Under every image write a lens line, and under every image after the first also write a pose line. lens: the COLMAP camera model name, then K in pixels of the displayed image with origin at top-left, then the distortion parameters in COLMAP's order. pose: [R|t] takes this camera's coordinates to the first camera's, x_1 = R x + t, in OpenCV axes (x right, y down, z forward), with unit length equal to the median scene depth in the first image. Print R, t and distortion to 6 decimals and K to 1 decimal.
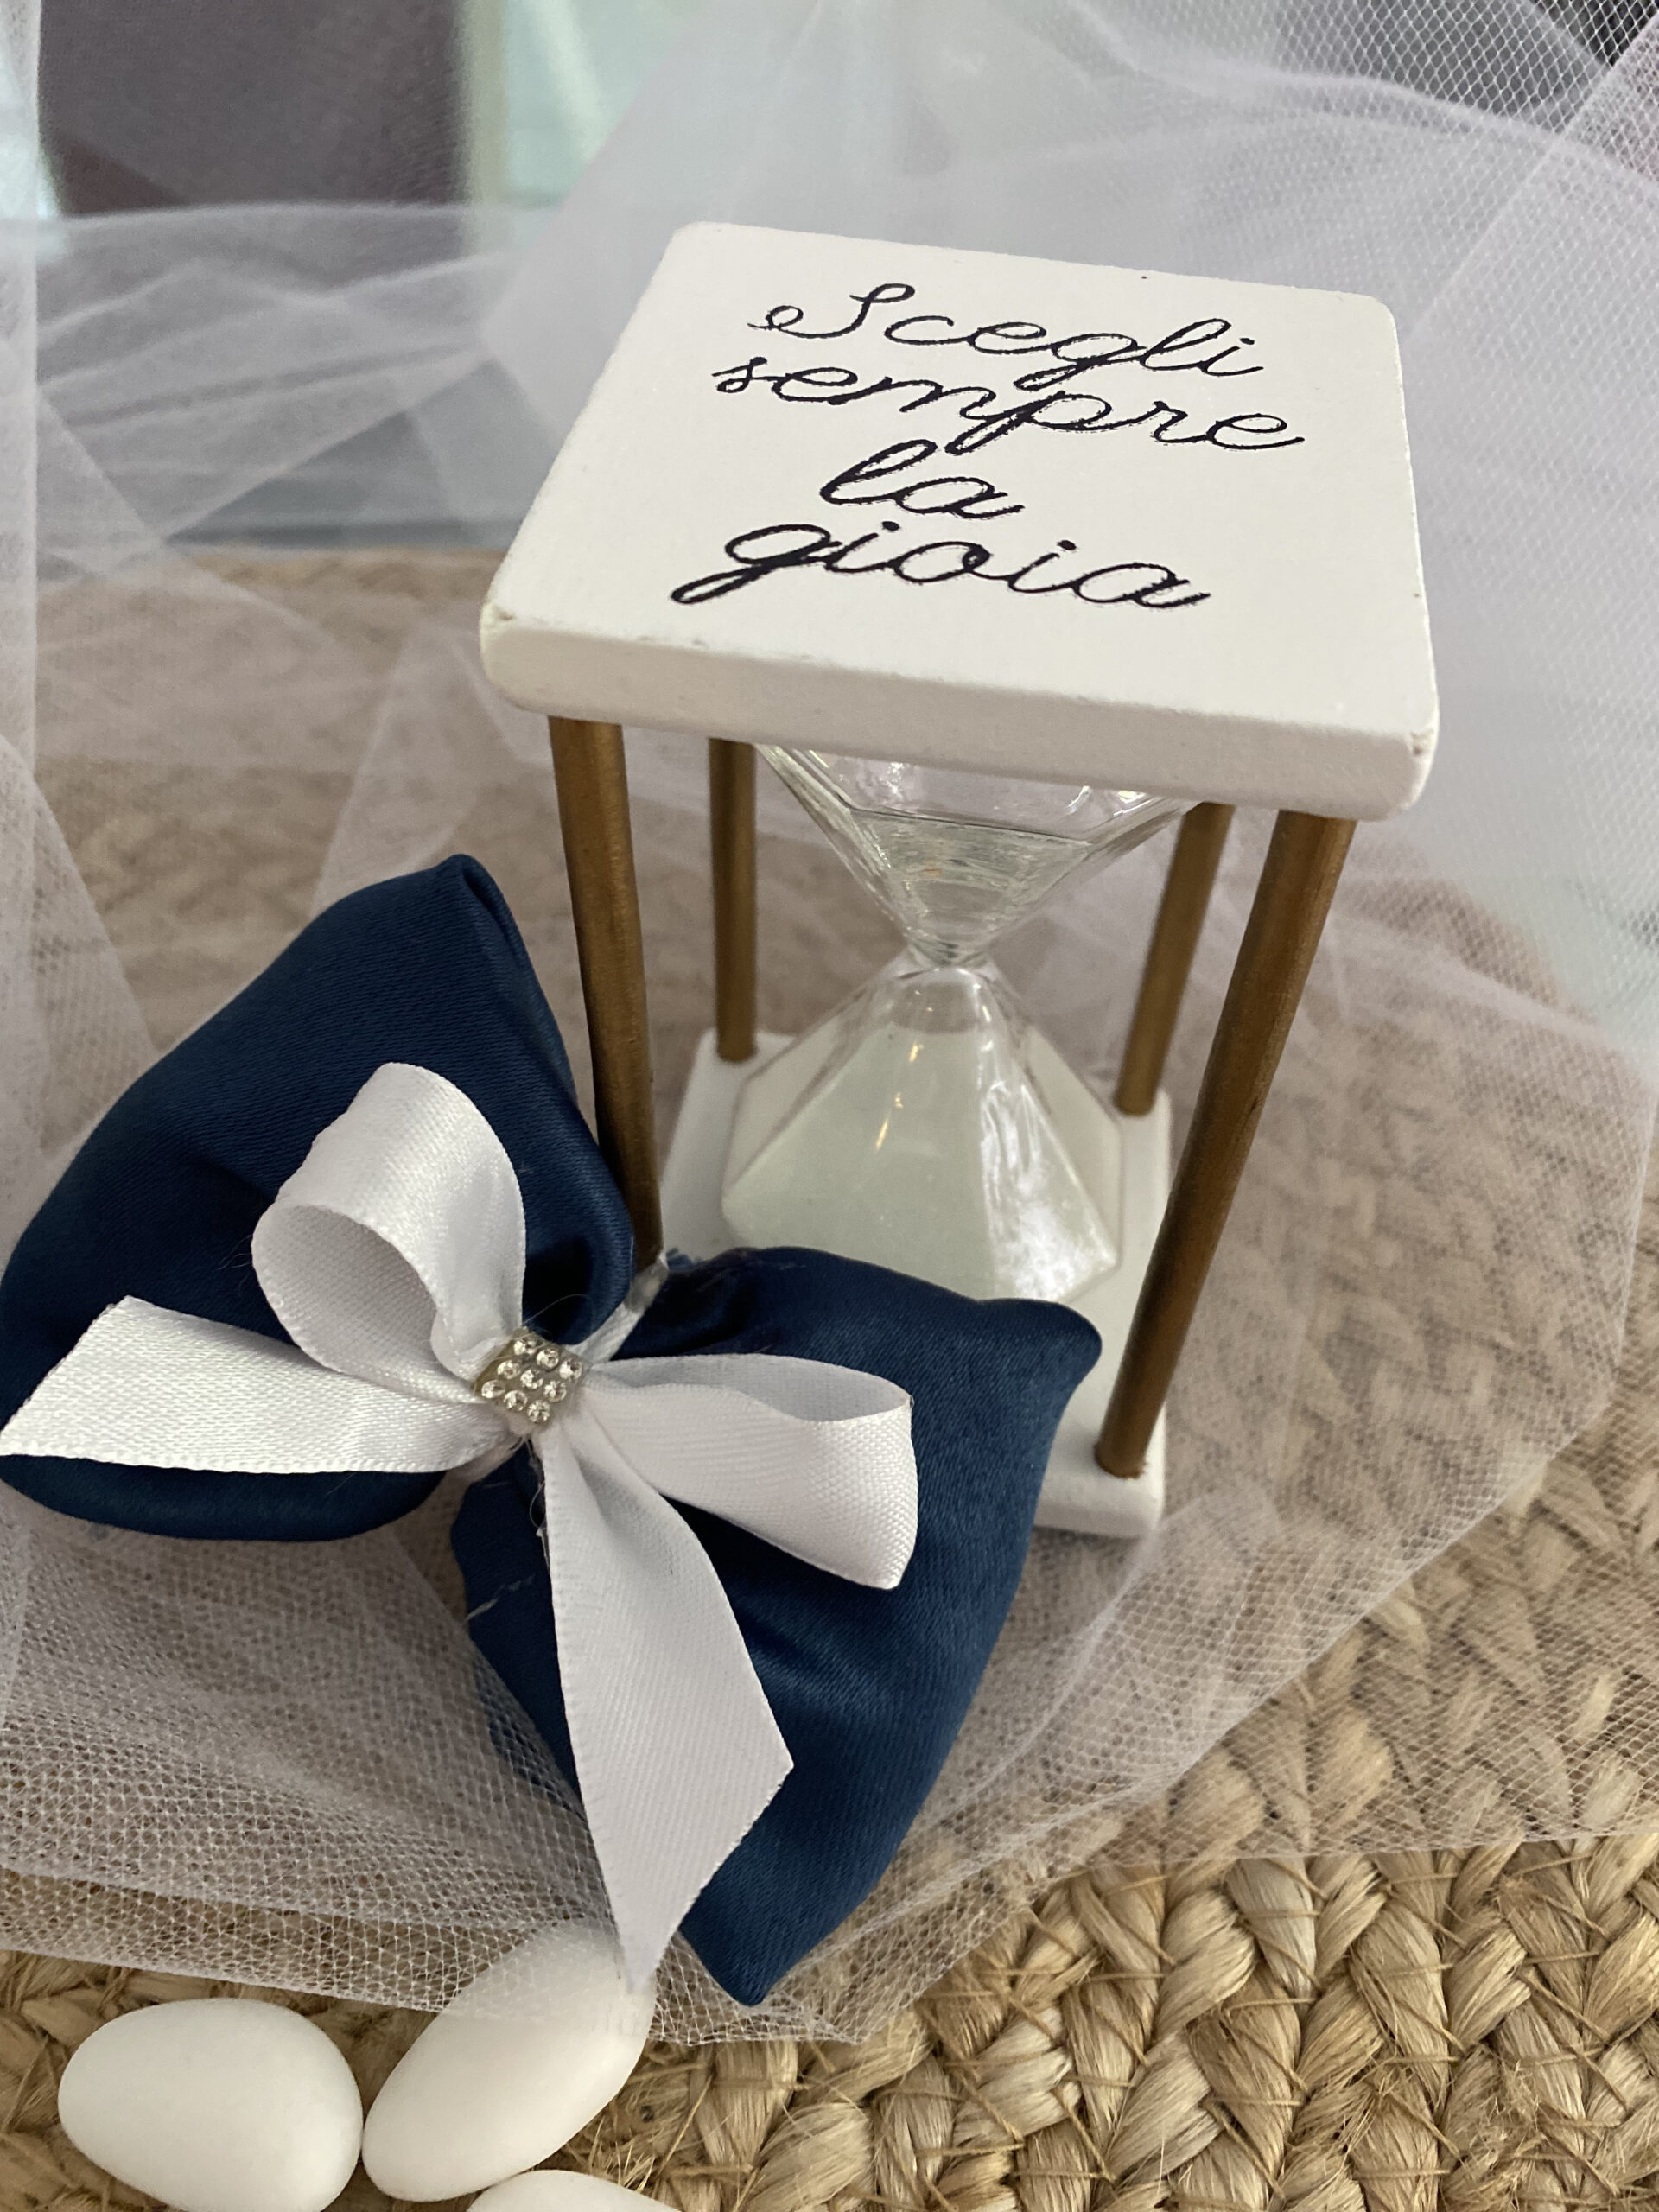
lens RADIAL K [[1703.7, 0, 832.6], [0, 1703.7, 1152.2], [0, 0, 1]] dist [-0.003279, 0.000840]
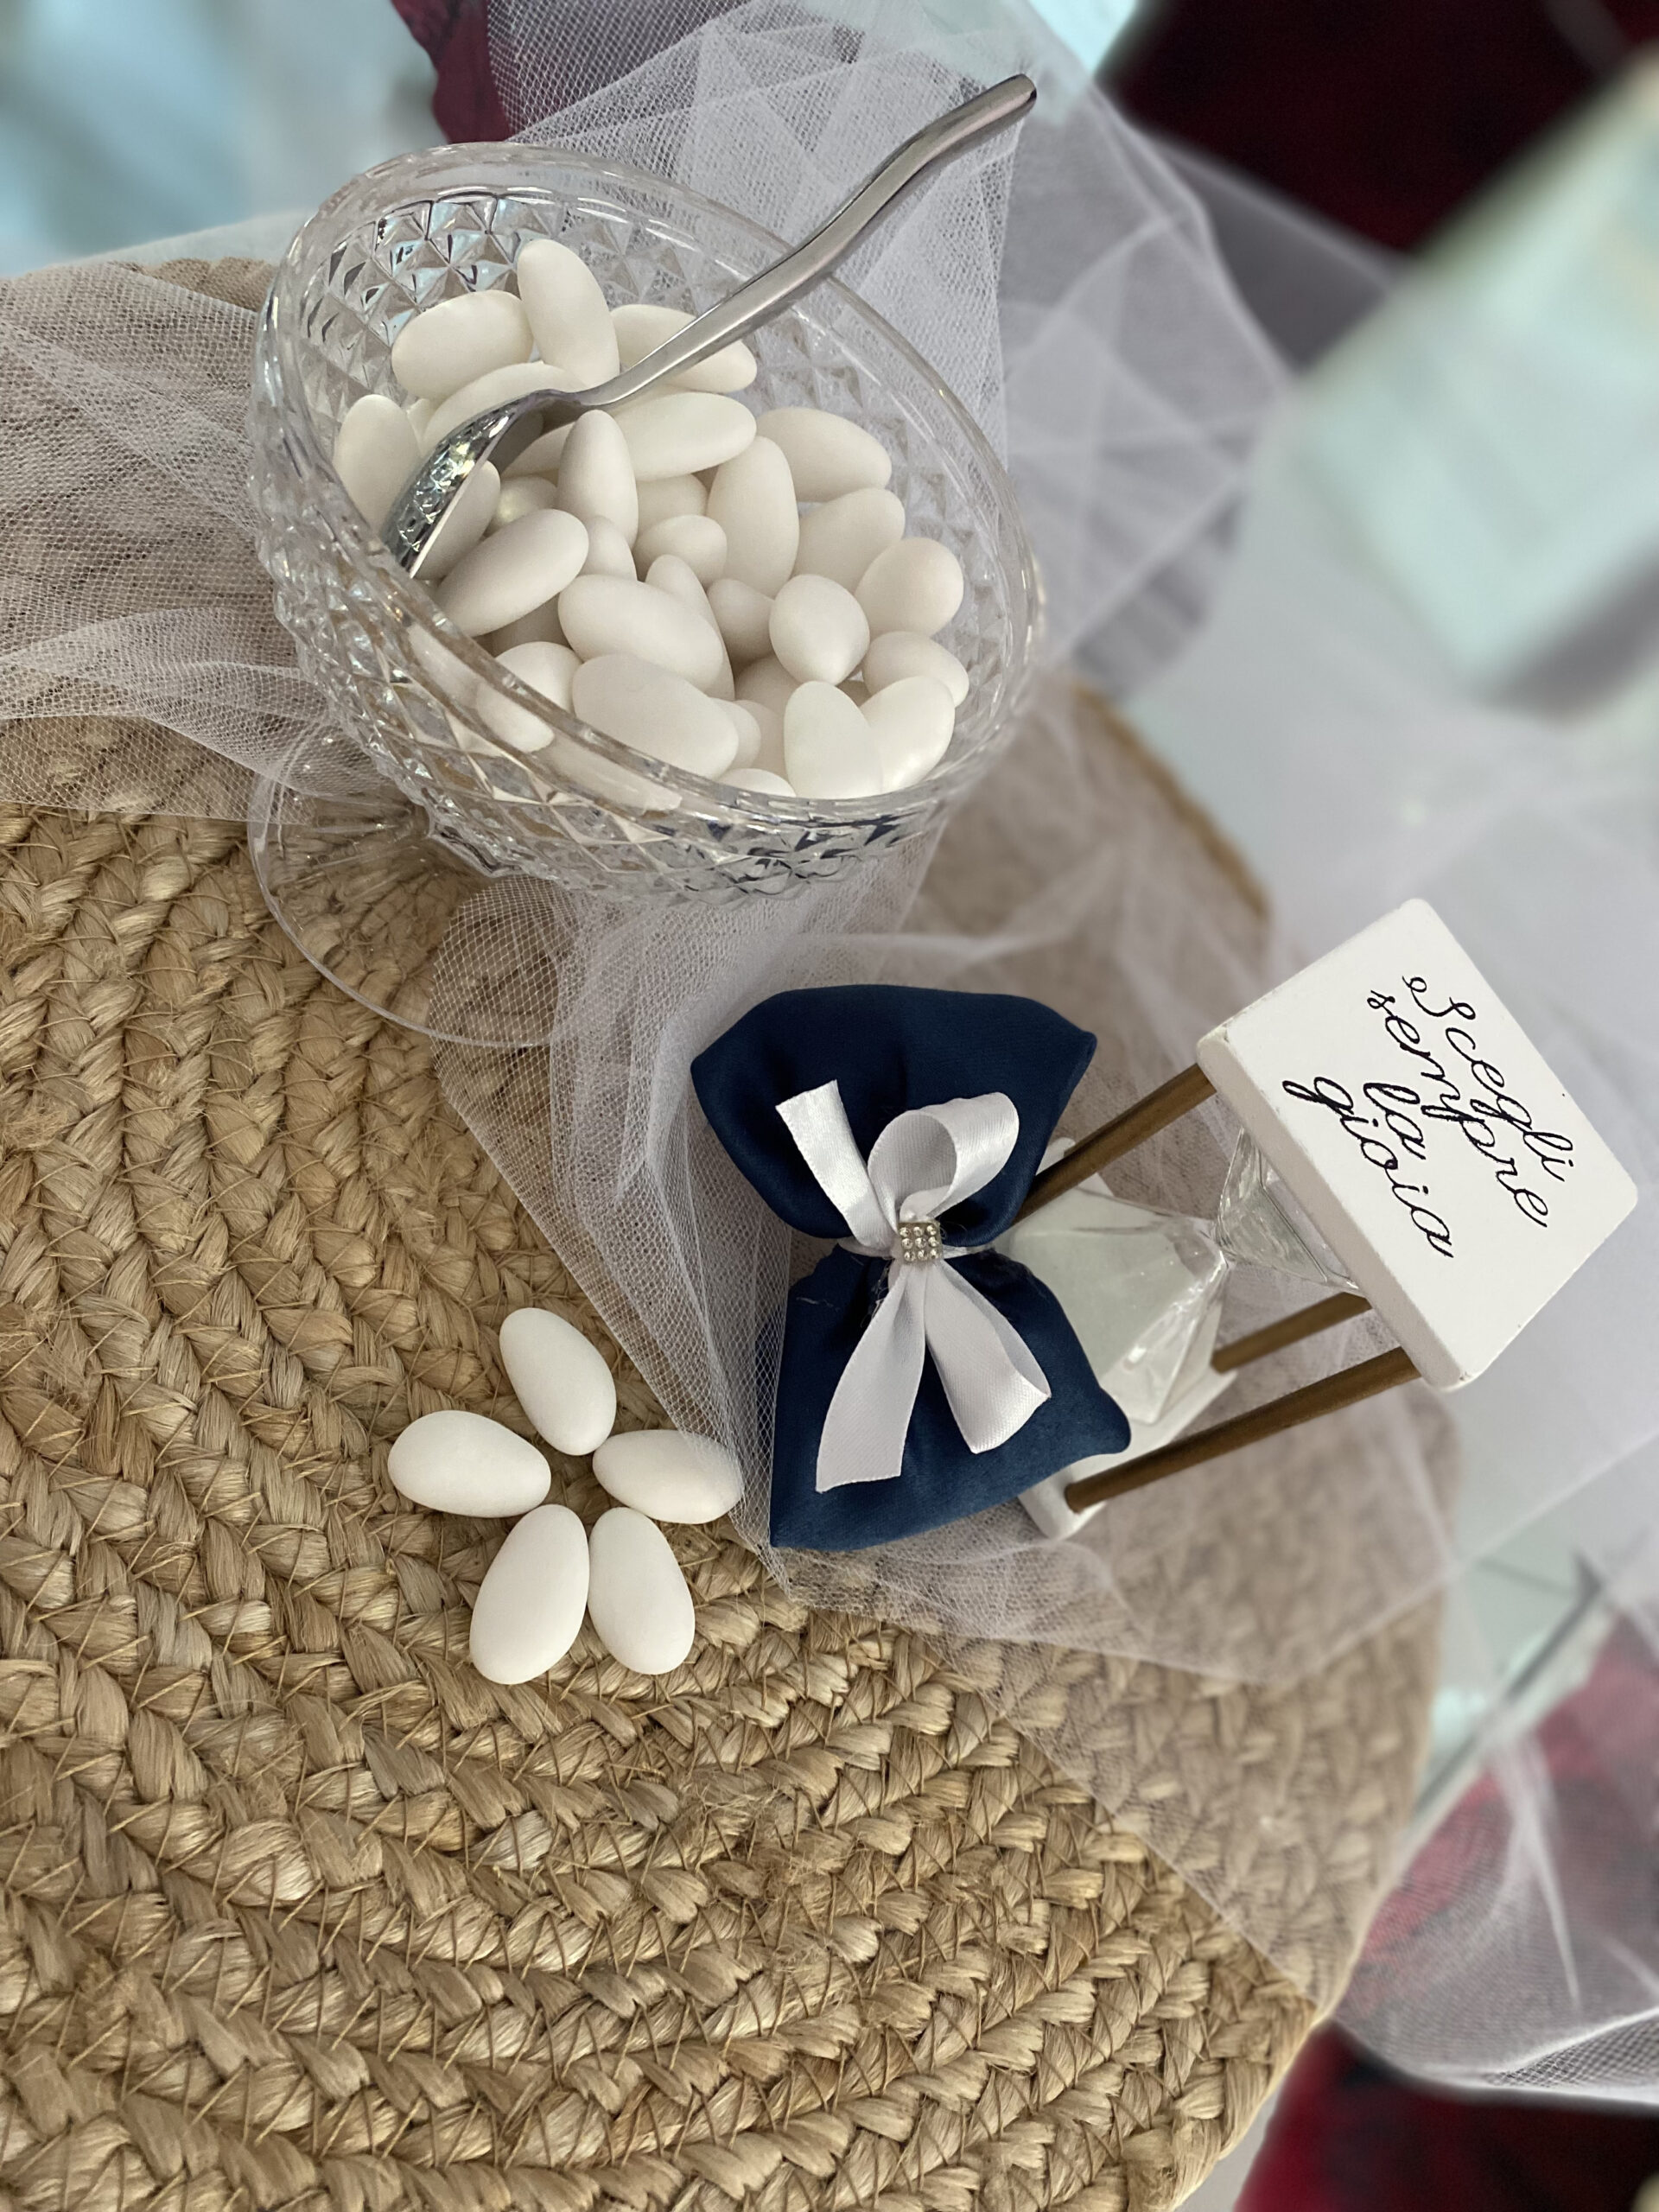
lens RADIAL K [[1682.1, 0, 829.5], [0, 1682.1, 1106.0], [0, 0, 1]] dist [0.006599, -0.004070]
pose [[0.679709, 0.733082, -0.024215, -0.338702], [-0.732529, 0.680138, 0.028508, 0.051828], [0.037369, -0.001639, 0.999300, -0.973936]]
